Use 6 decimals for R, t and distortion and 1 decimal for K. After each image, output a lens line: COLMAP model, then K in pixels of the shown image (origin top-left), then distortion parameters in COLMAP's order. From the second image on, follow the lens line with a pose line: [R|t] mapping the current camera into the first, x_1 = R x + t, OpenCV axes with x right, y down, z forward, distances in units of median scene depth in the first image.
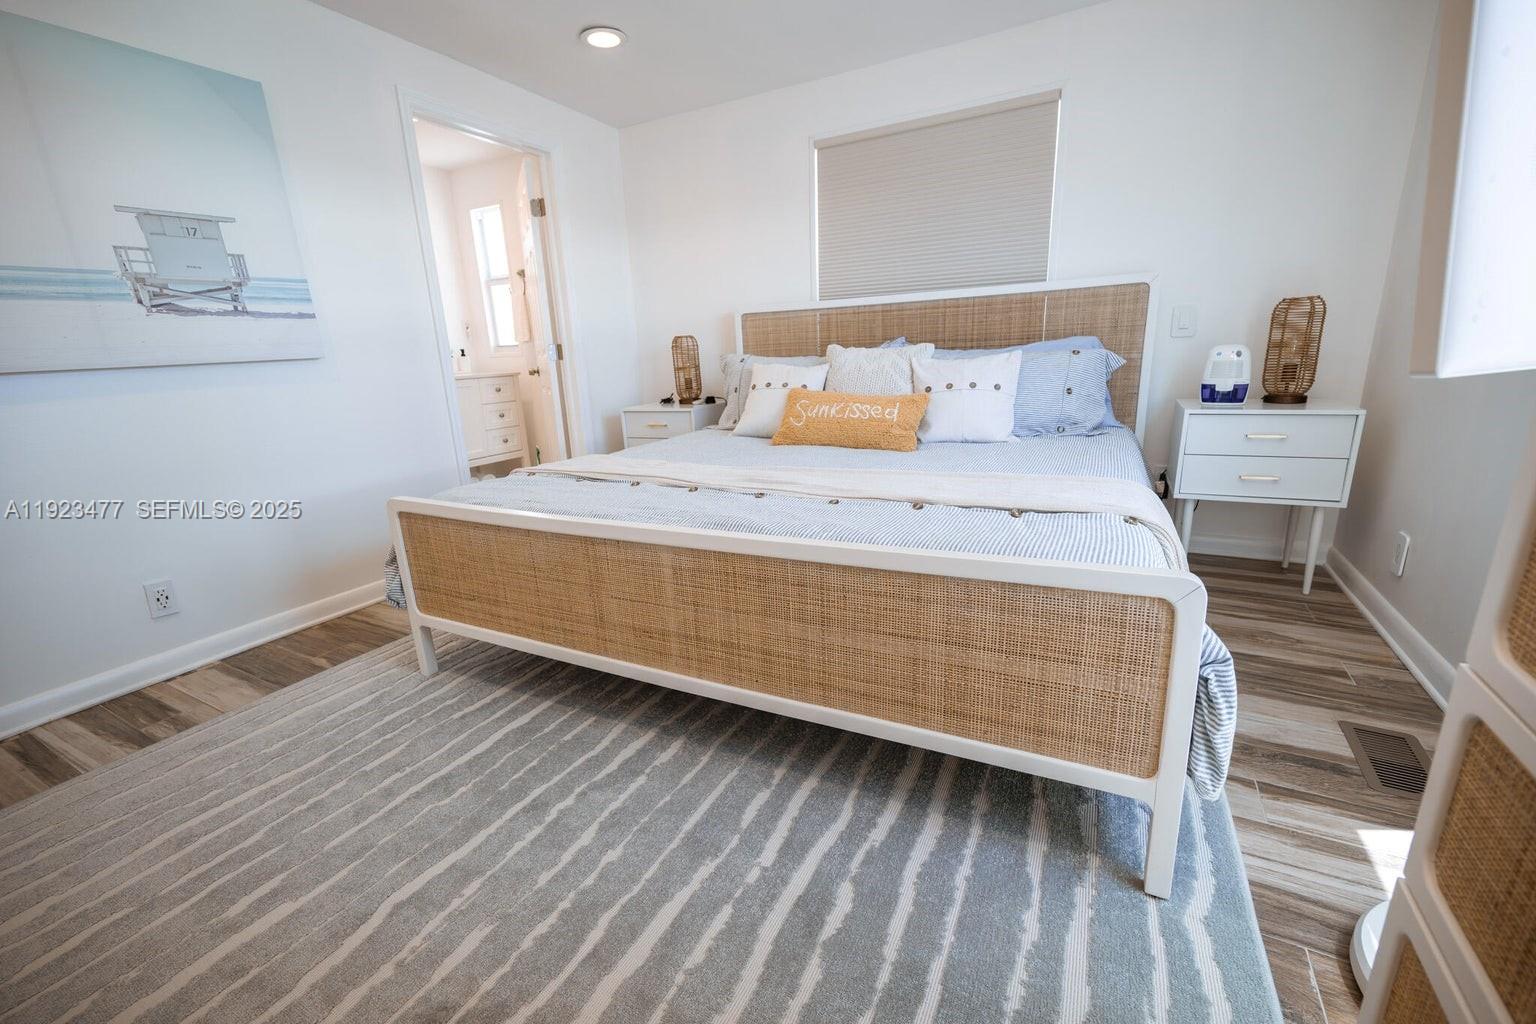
lens RADIAL K [[619.4, 0, 768.4], [0, 619.4, 509.9], [0, 0, 1]] dist [0.008836, 0.000749]
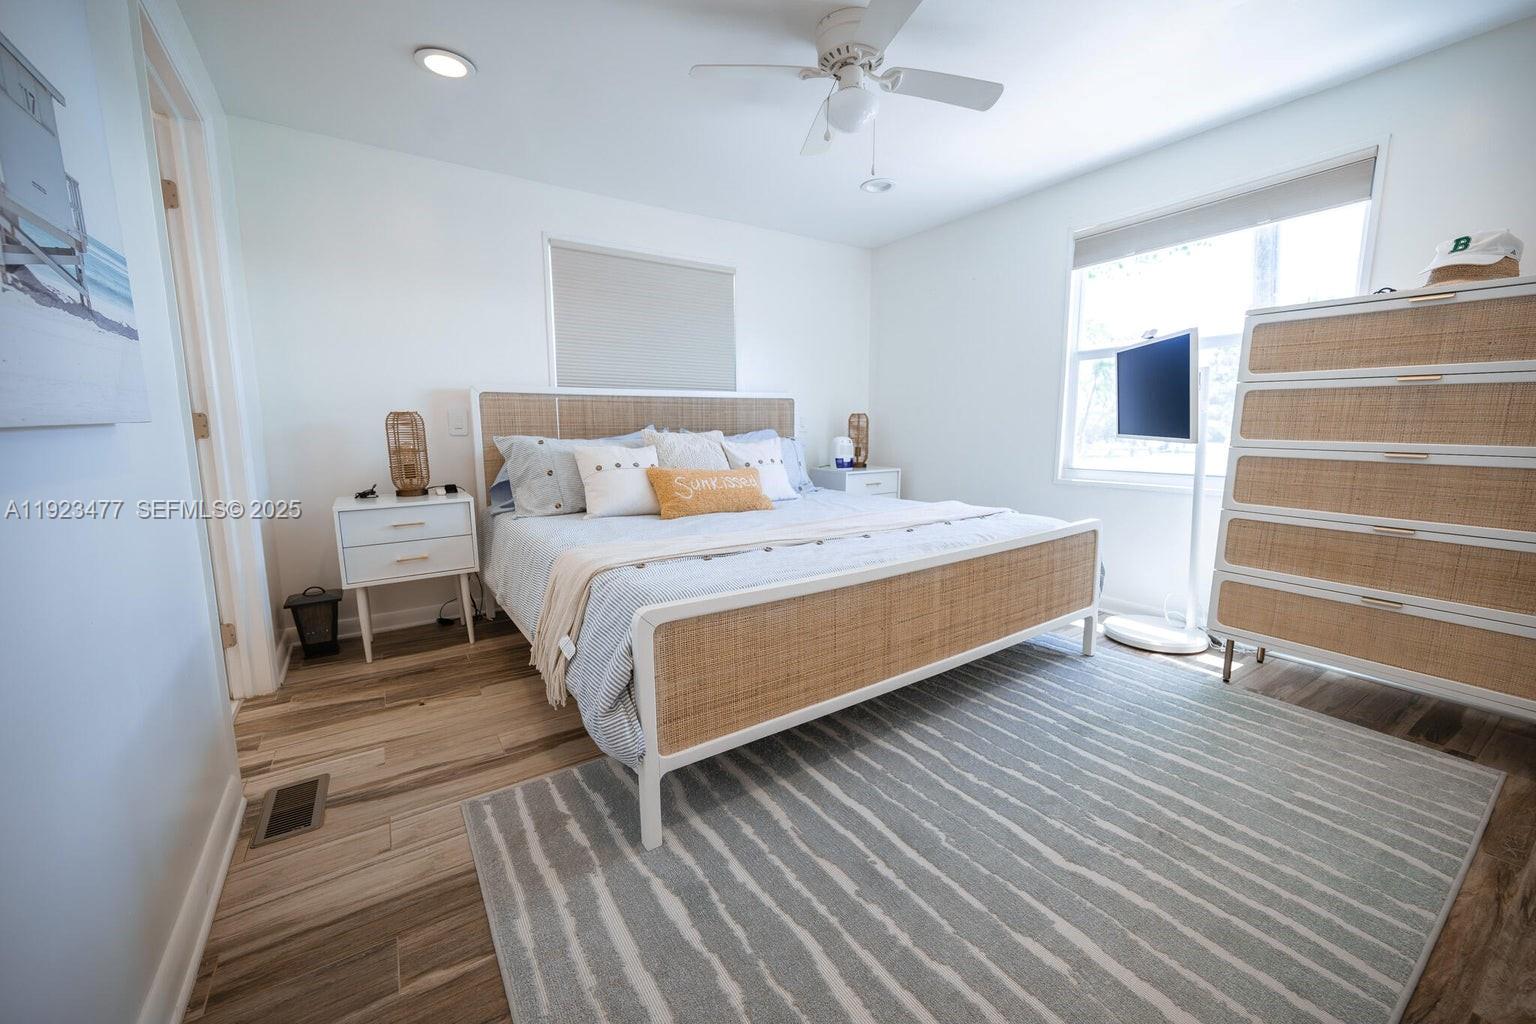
lens RADIAL K [[619.4, 0, 723.0], [0, 619.4, 518.4], [0, 0, 1]] dist [0.008836, 0.000749]
pose [[0.478075, -0.093478, 0.873330, -1.057426], [0.205721, 0.978579, -0.007871, -0.090398], [-0.853887, 0.183425, 0.487065, 0.465889]]
